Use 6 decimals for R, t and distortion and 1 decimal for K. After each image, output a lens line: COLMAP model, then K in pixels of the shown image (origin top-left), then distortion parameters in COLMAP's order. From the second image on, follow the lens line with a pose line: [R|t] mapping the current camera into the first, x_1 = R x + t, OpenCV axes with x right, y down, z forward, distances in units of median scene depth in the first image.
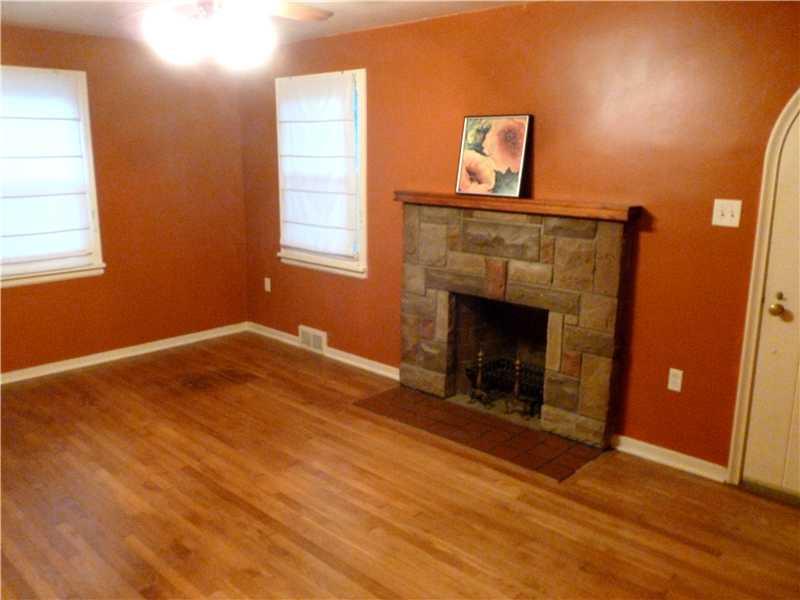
lens RADIAL K [[684.1, 0, 400.0], [0, 684.1, 300.0], [0, 0, 1]] dist [-0.039532, 0.005576]
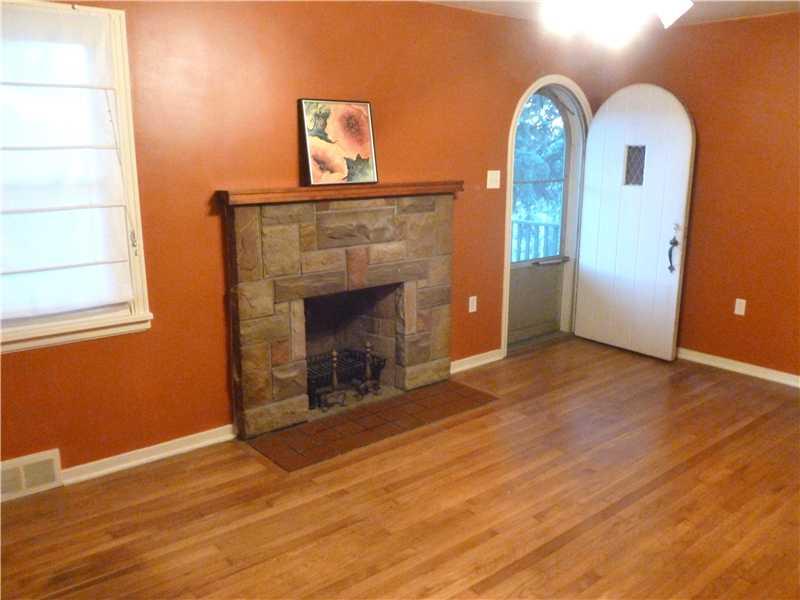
lens RADIAL K [[684.1, 0, 400.0], [0, 684.1, 300.0], [0, 0, 1]] dist [-0.039532, 0.005576]
pose [[0.106078, -0.223254, 0.968971, -0.819627], [0.216110, 0.956353, 0.196688, -0.167699], [-0.970589, 0.188540, 0.149695, 0.804427]]
